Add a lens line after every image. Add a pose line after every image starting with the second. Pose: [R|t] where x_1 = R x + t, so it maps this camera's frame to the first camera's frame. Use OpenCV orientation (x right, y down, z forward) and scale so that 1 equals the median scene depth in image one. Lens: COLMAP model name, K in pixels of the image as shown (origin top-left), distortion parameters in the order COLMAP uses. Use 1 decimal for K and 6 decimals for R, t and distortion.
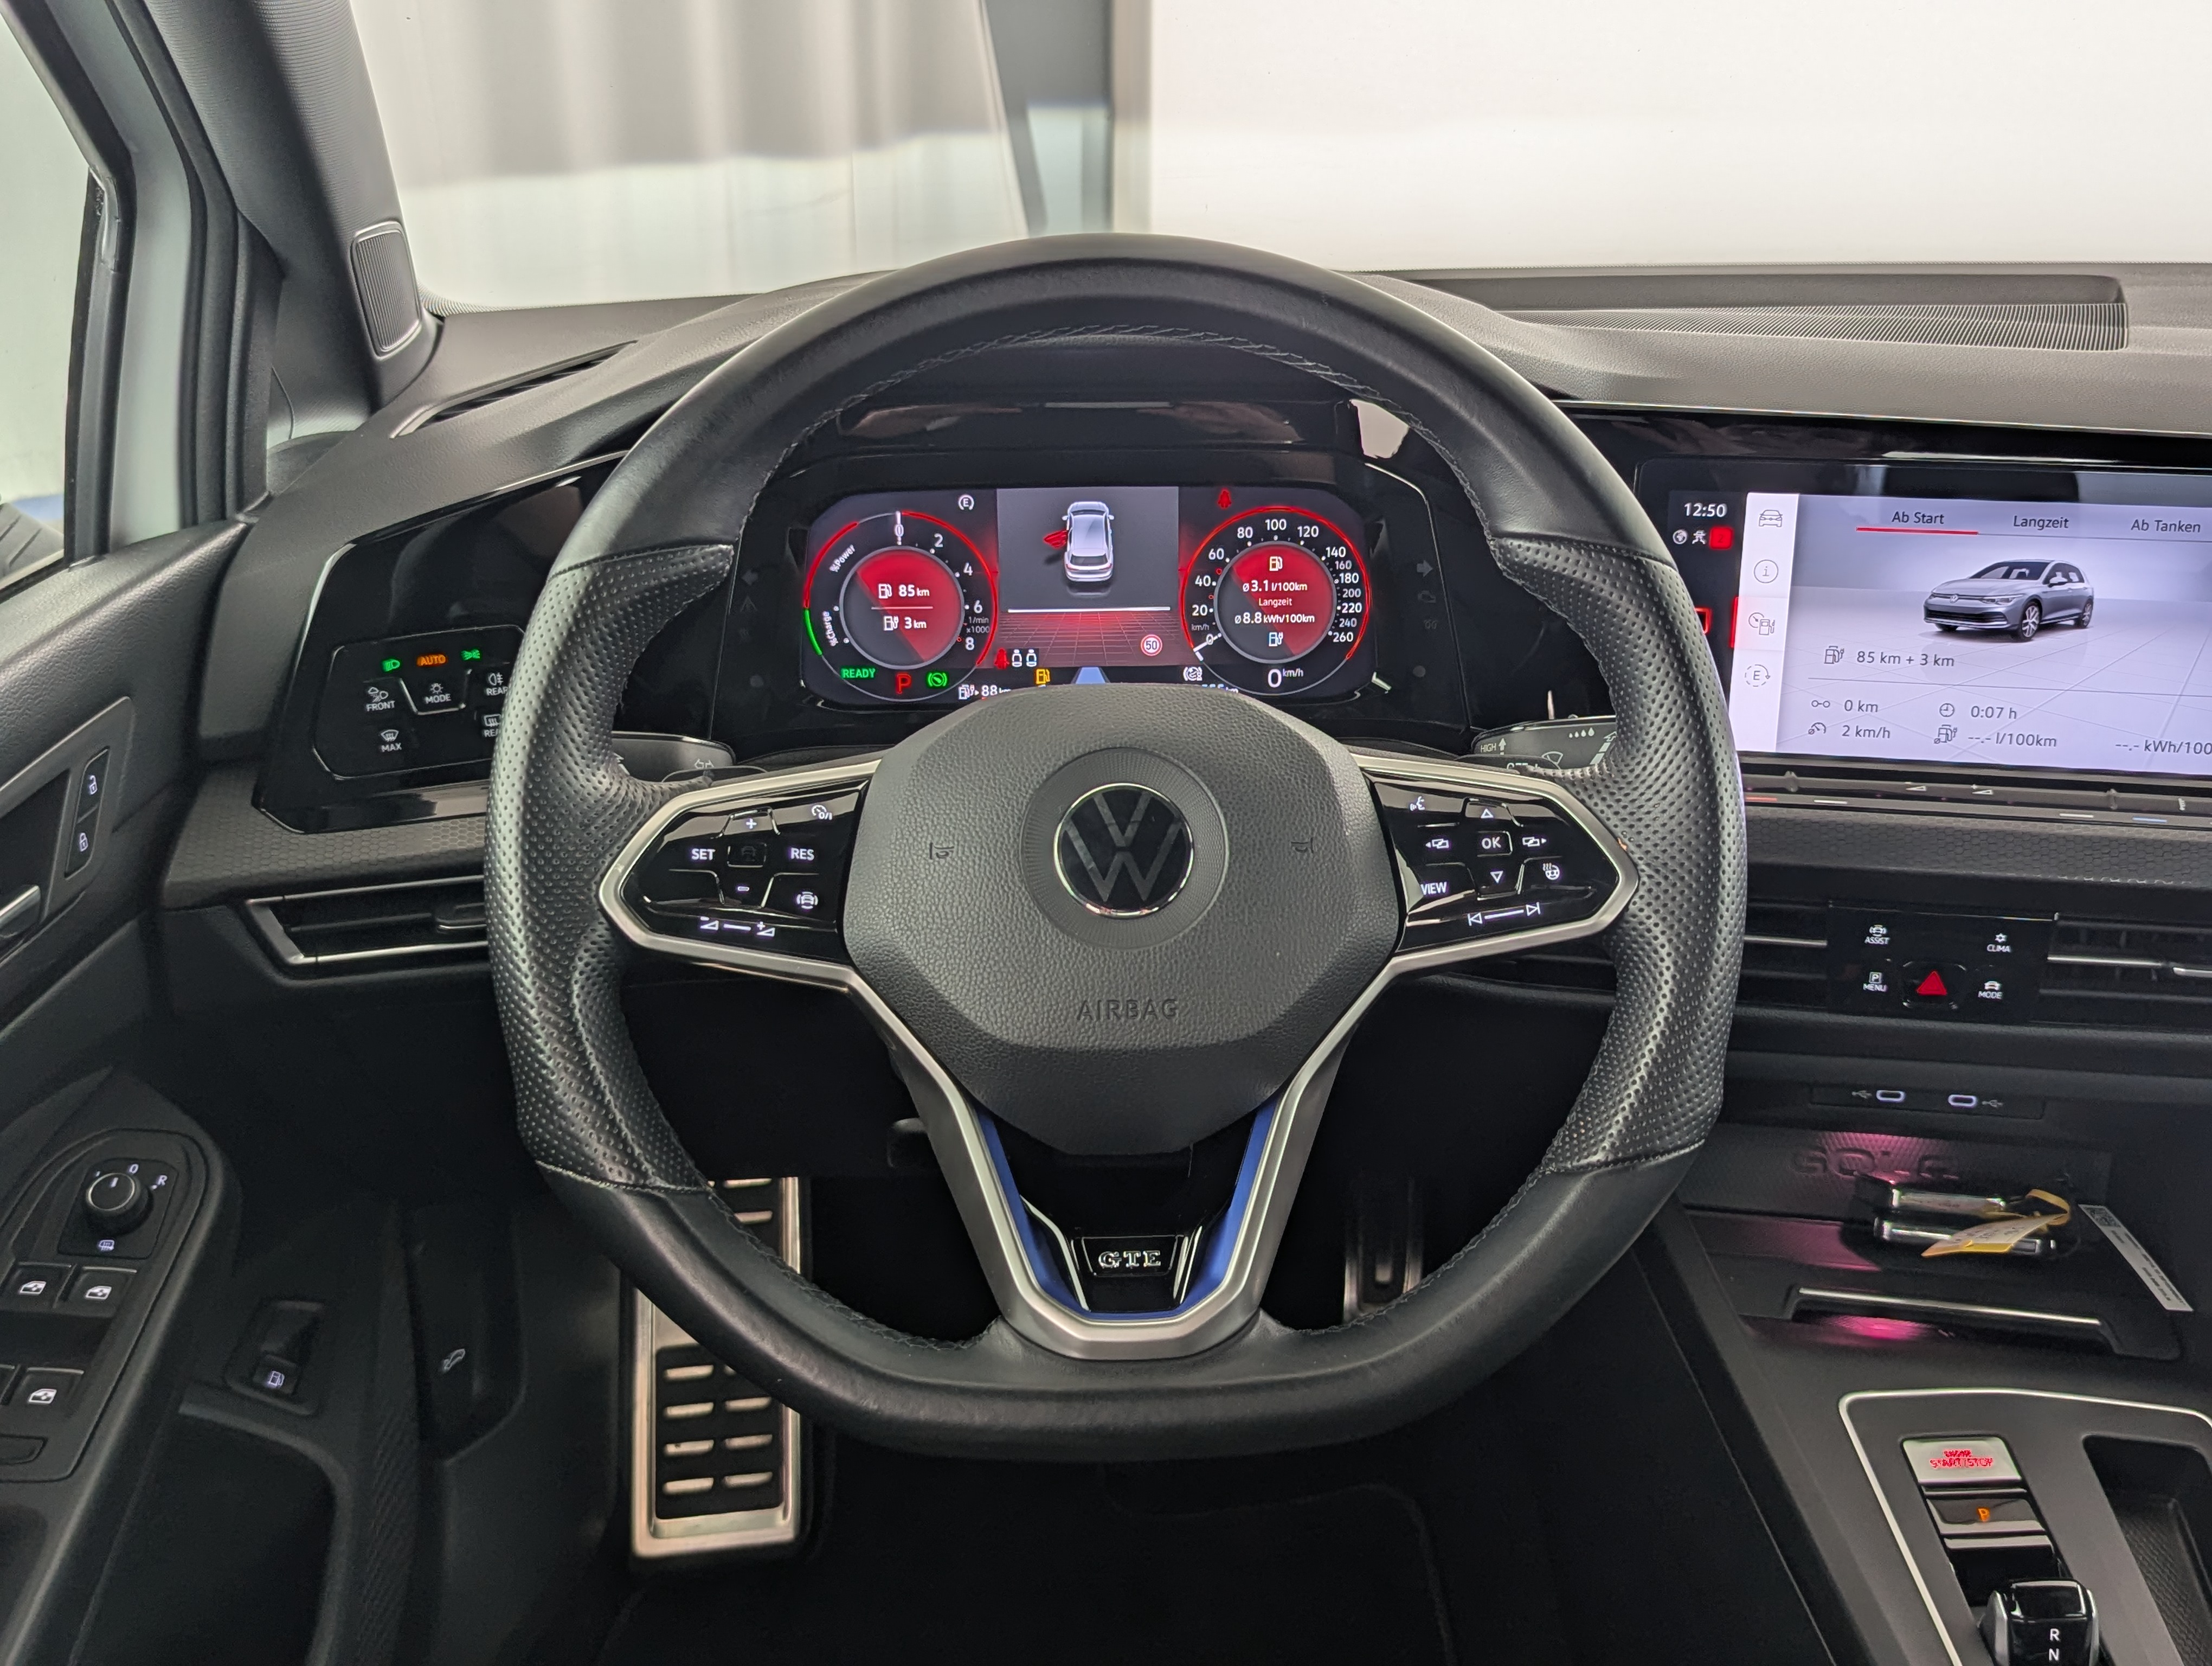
lens RADIAL K [[2221.7, 0, 1119.6], [0, 2221.7, 792.6], [0, 0, 1]] dist [0.038092, -0.015747]
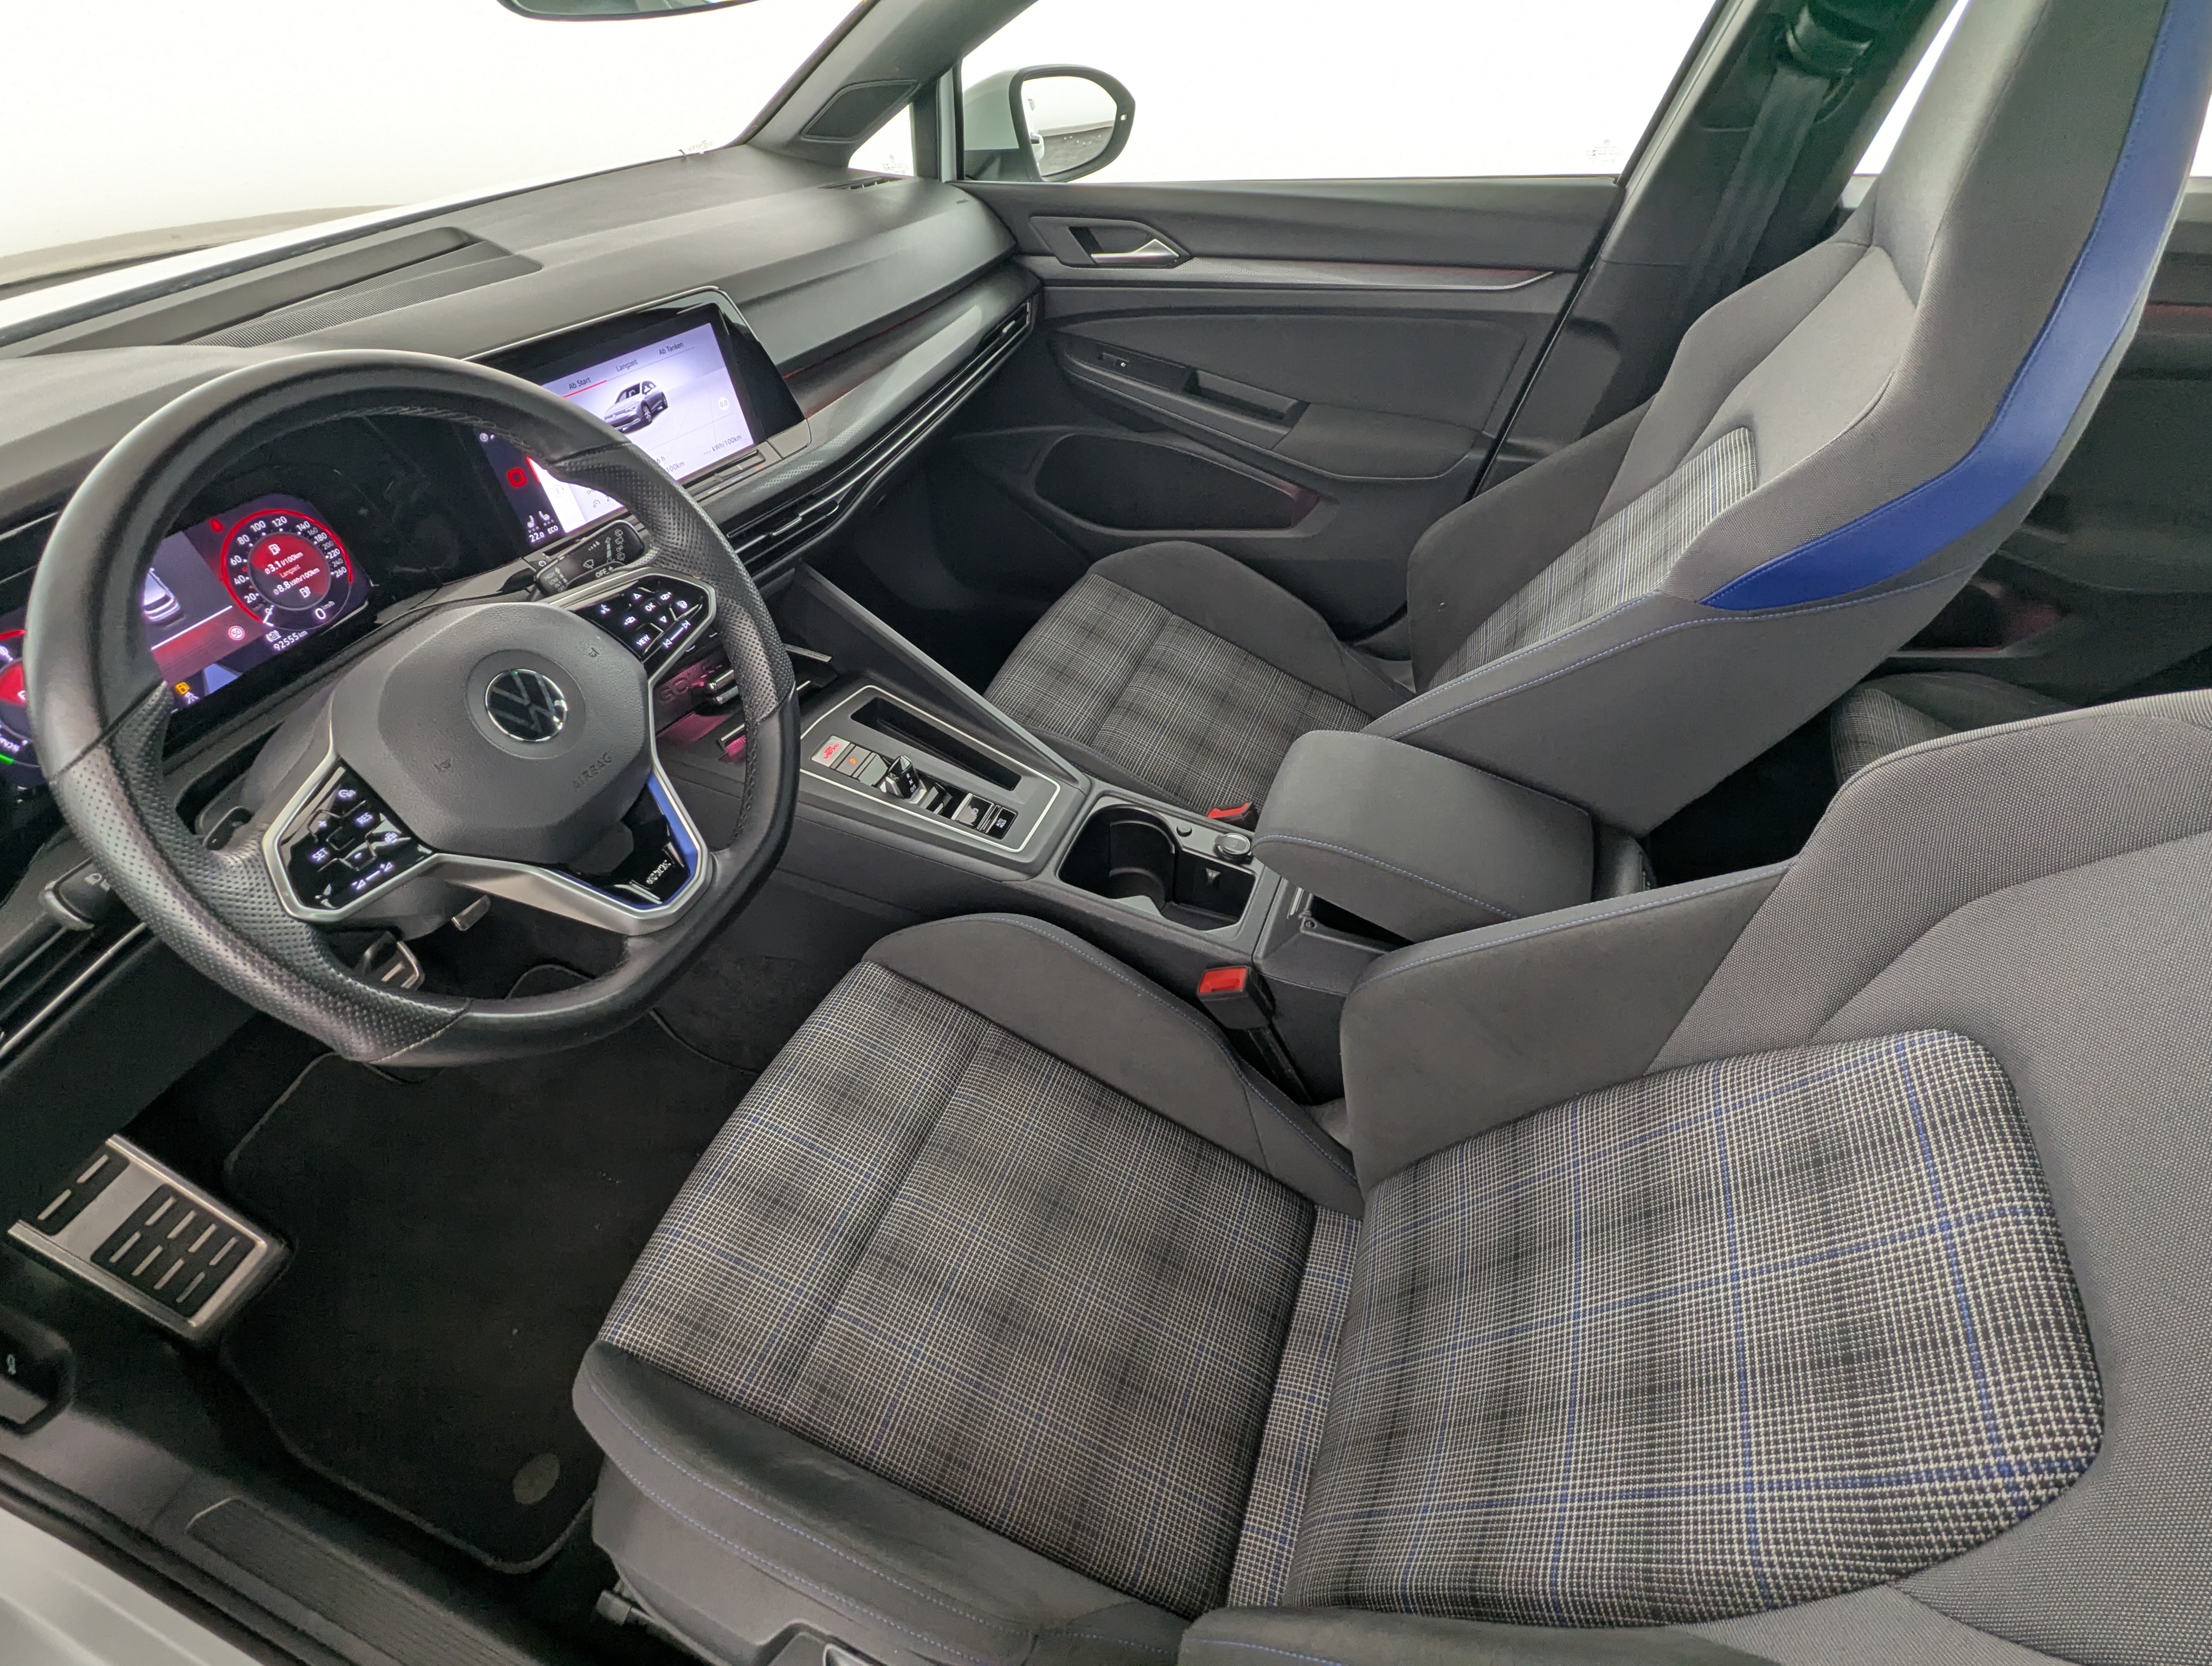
lens RADIAL K [[1048.1, 0, 1096.6], [0, 1048.1, 832.2], [0, 0, 1]] dist [-0.001092, 0.001098]
pose [[0.410563, -0.627236, 0.661825, -0.342670], [0.360737, 0.778334, 0.513872, -0.129504], [-0.837440, 0.027768, 0.545823, 0.106568]]
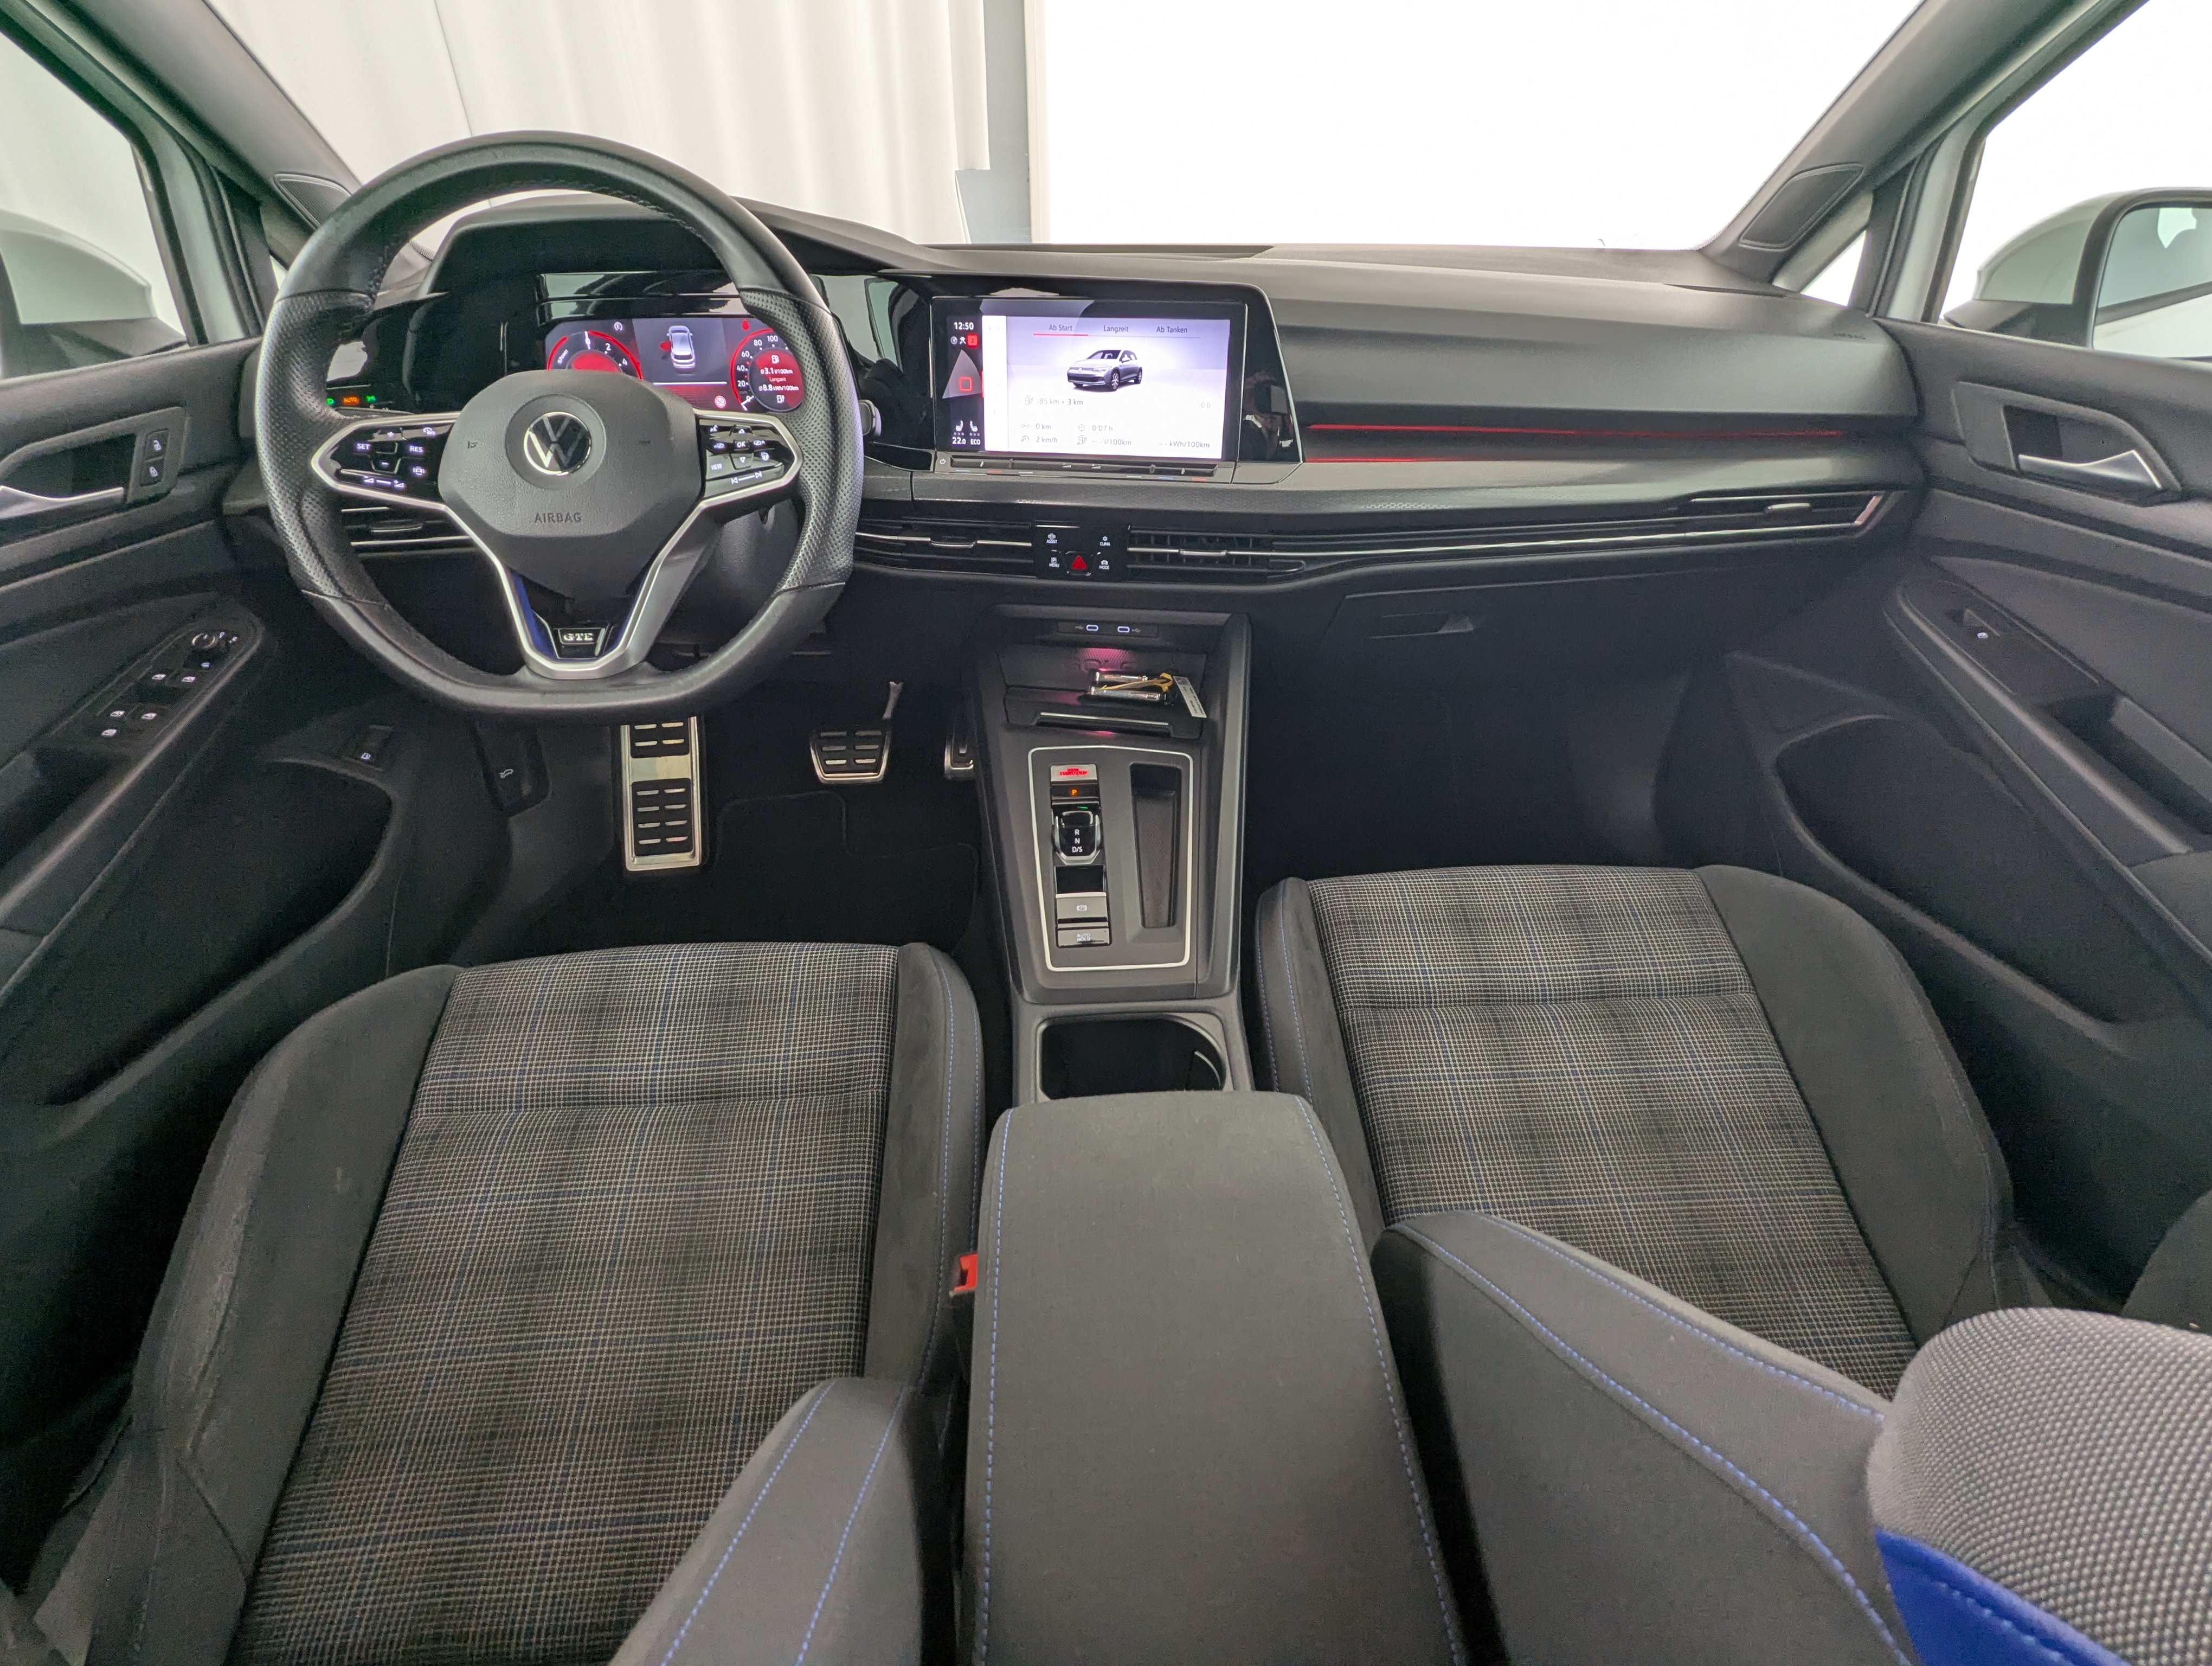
lens RADIAL K [[1048.1, 0, 1096.6], [0, 1048.1, 832.2], [0, 0, 1]] dist [-0.001092, 0.001098]
pose [[0.999996, -0.002165, 0.002025, 0.400808], [0.001727, 0.980706, 0.195483, 0.151750], [-0.002409, -0.195478, 0.980705, -0.049866]]
